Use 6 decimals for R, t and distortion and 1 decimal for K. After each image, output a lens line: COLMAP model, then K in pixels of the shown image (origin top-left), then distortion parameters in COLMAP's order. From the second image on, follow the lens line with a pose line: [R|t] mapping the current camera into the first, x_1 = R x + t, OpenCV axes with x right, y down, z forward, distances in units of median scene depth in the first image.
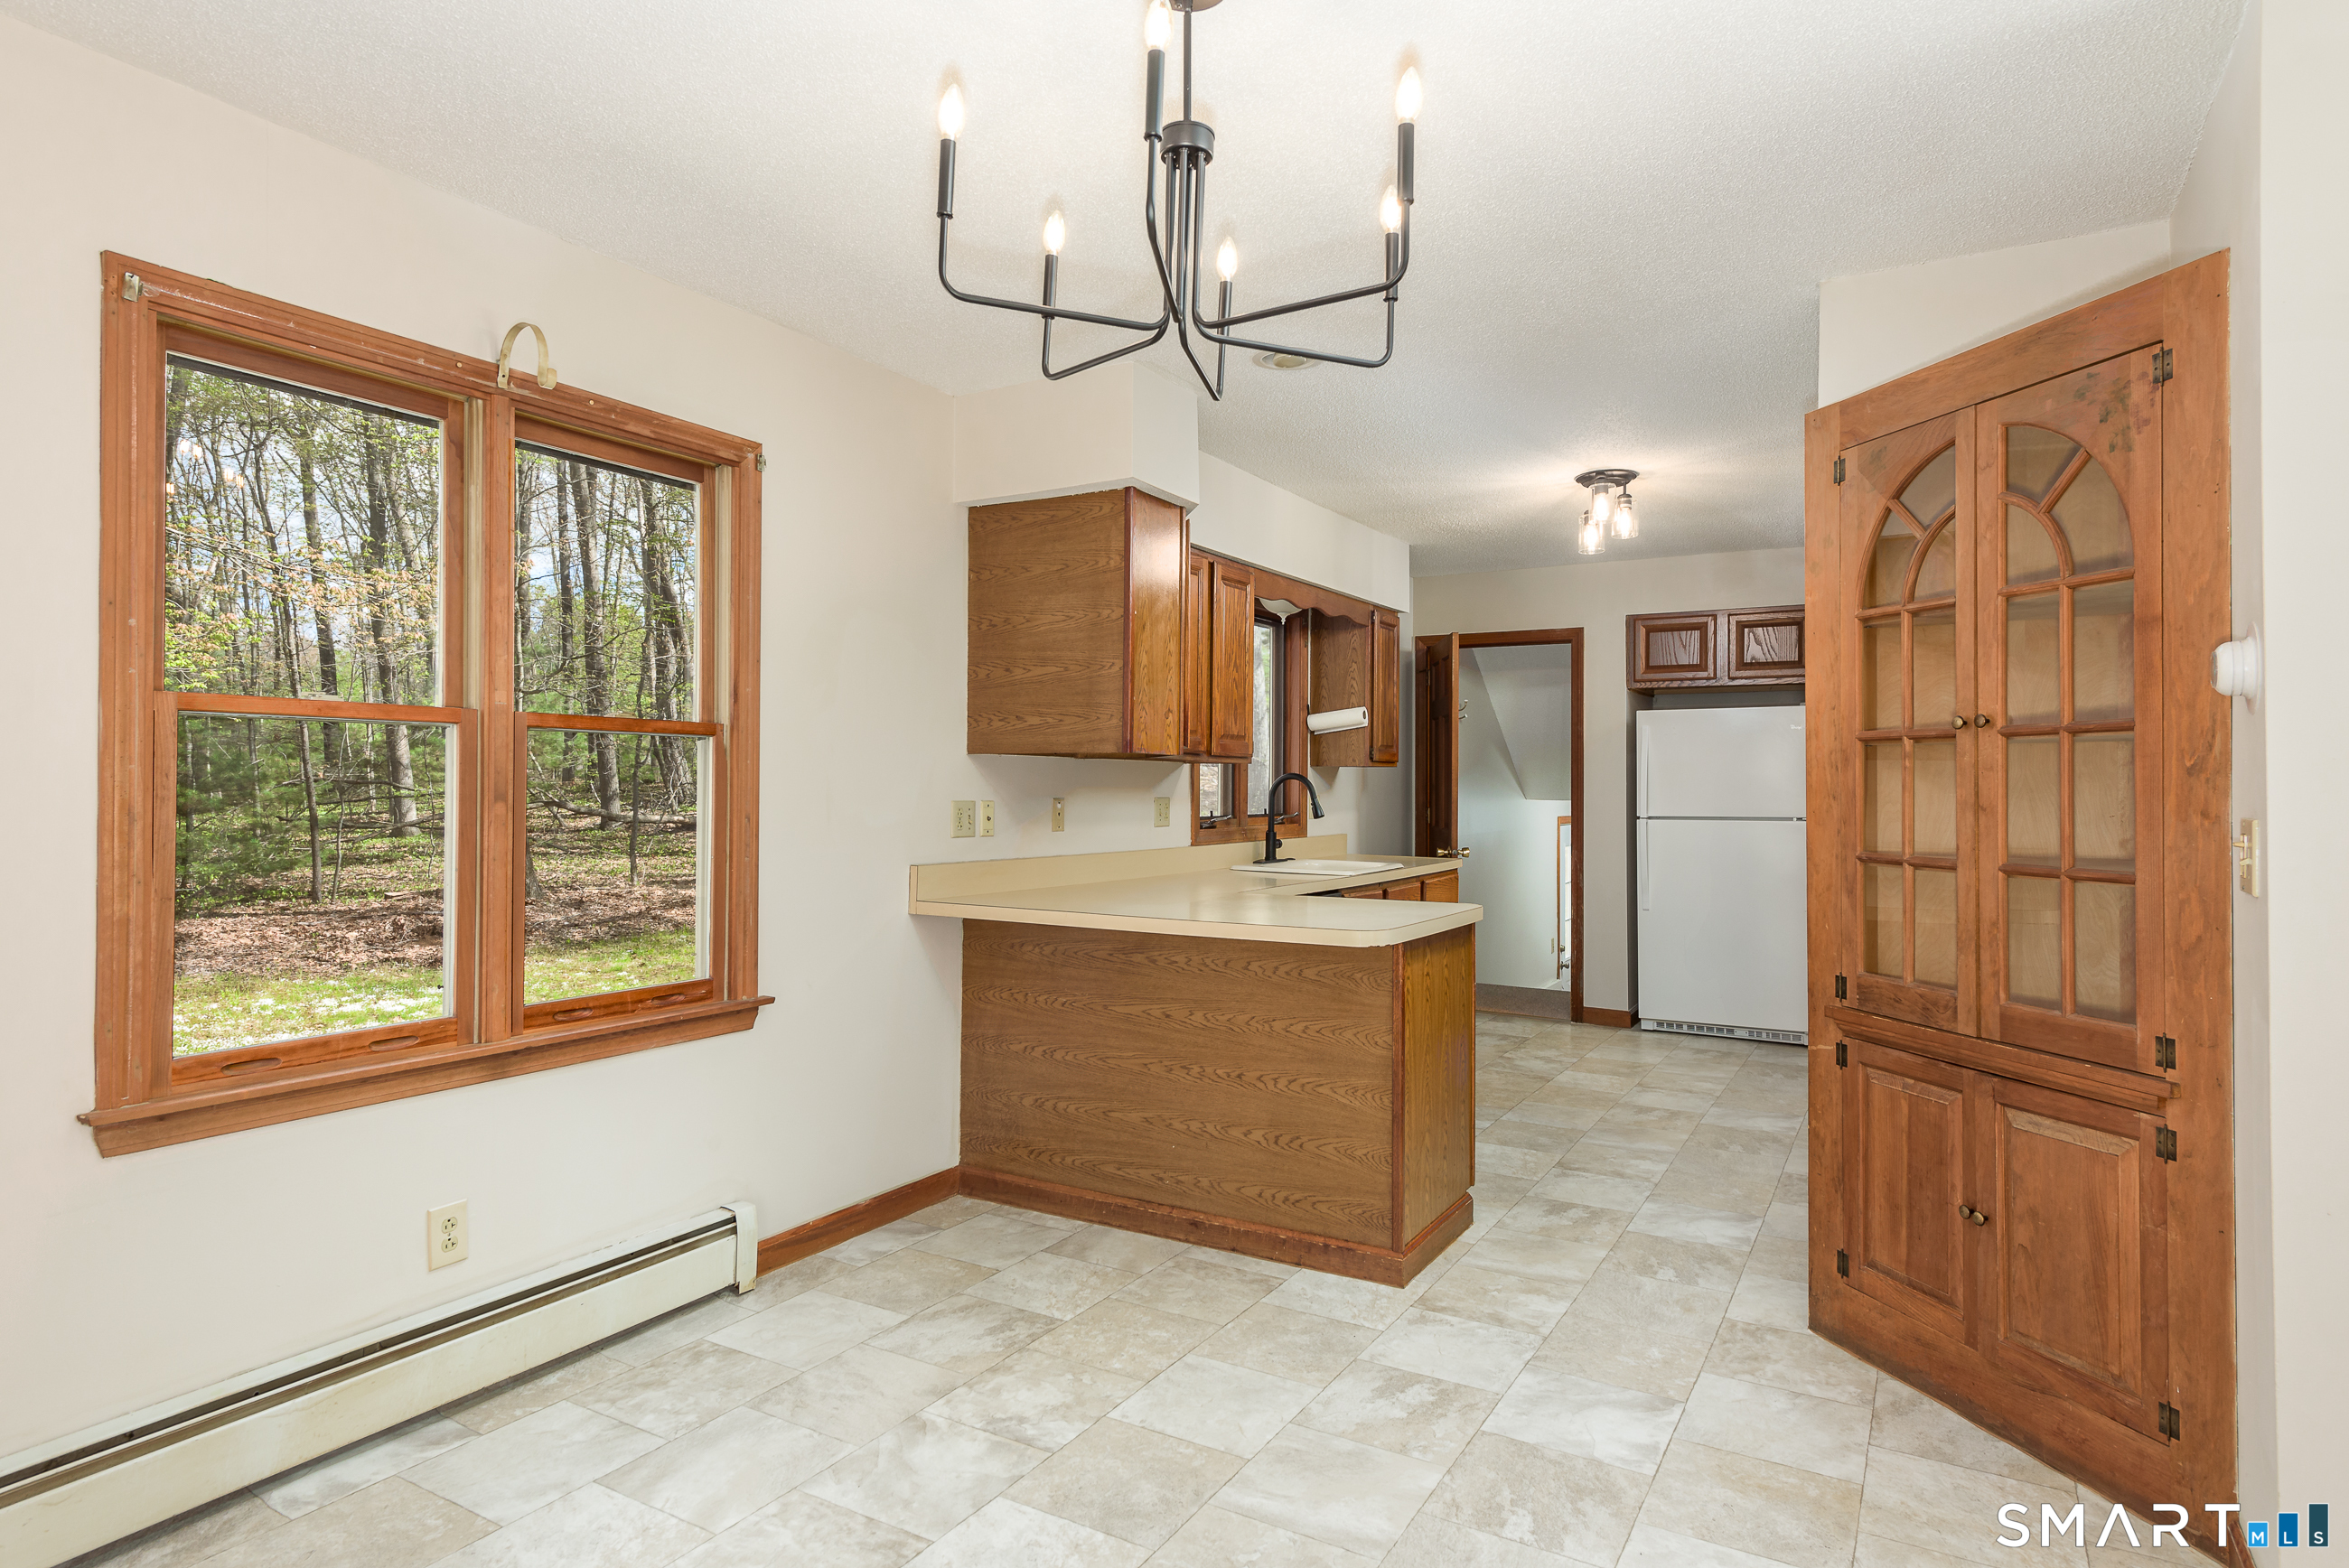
lens RADIAL K [[1306.1, 0, 1180.5], [0, 1306.1, 779.1], [0, 0, 1]] dist [0.007842, 0.001182]
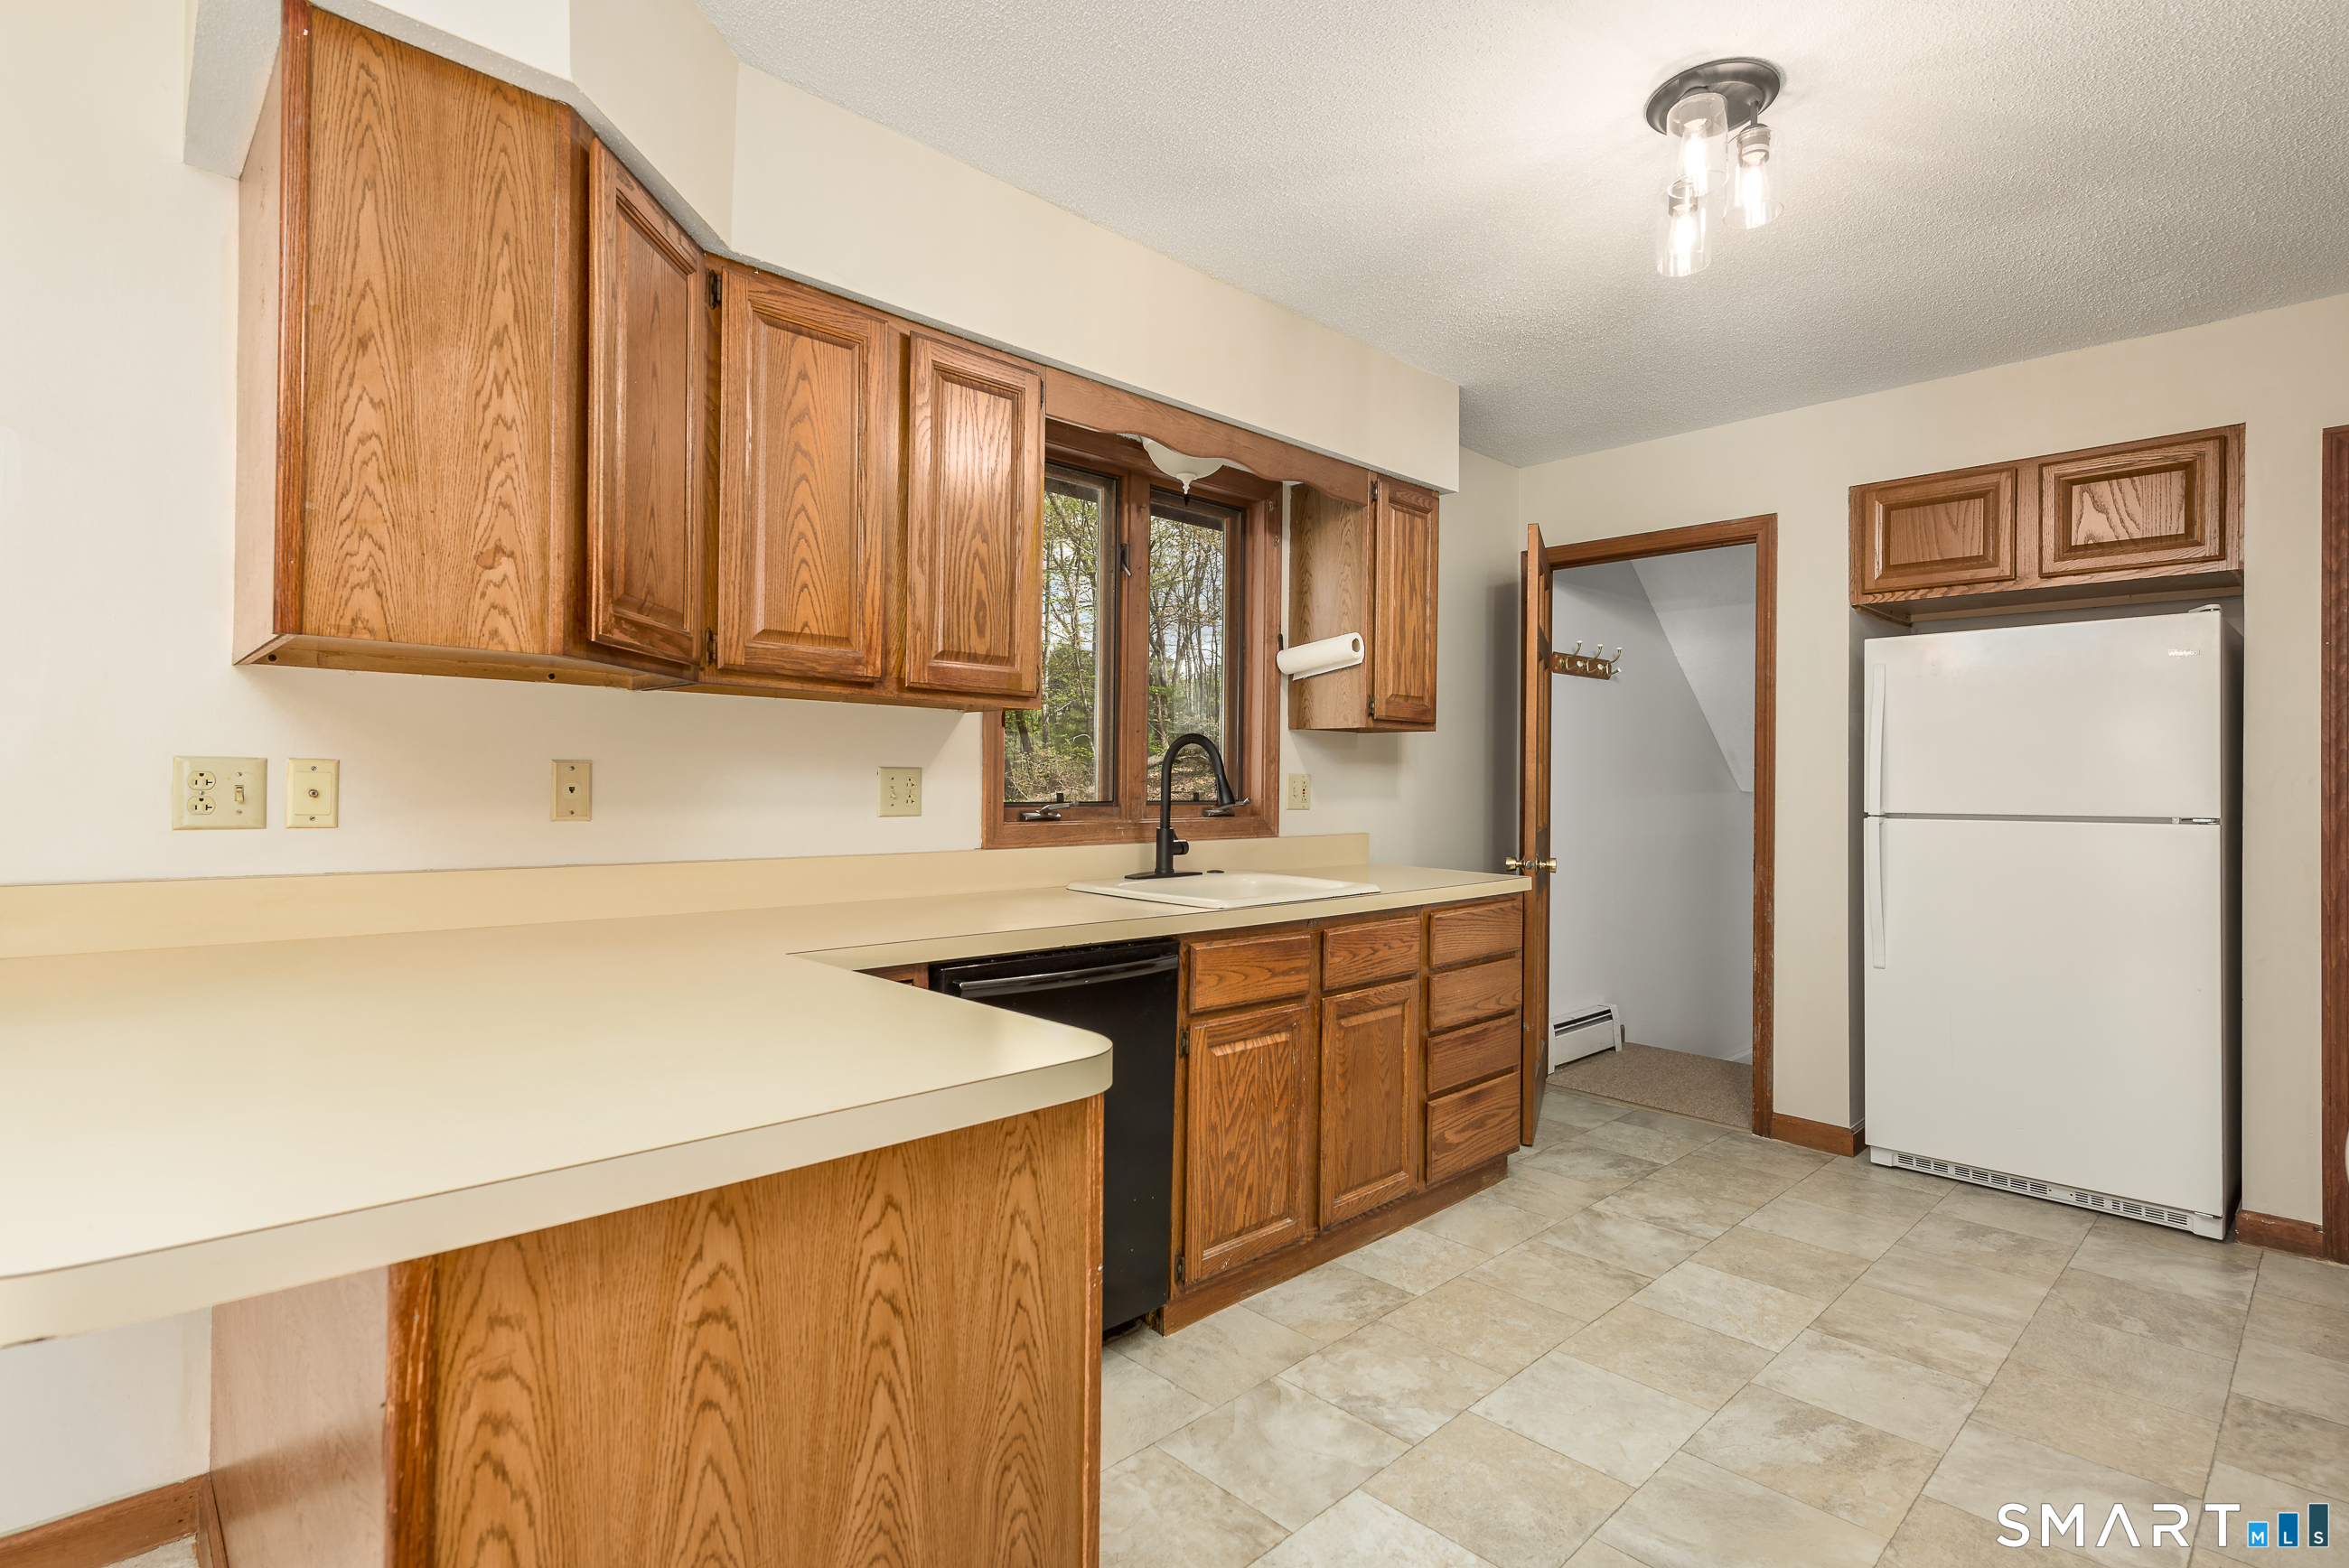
lens RADIAL K [[1152.5, 0, 1172.7], [0, 1152.5, 780.9], [0, 0, 1]] dist [0.003738, 0.001246]
pose [[0.962445, 0.004966, -0.271431, 0.349544], [-0.004495, 0.999987, 0.002355, 0.026011], [0.271439, -0.001046, 0.962455, 0.747109]]
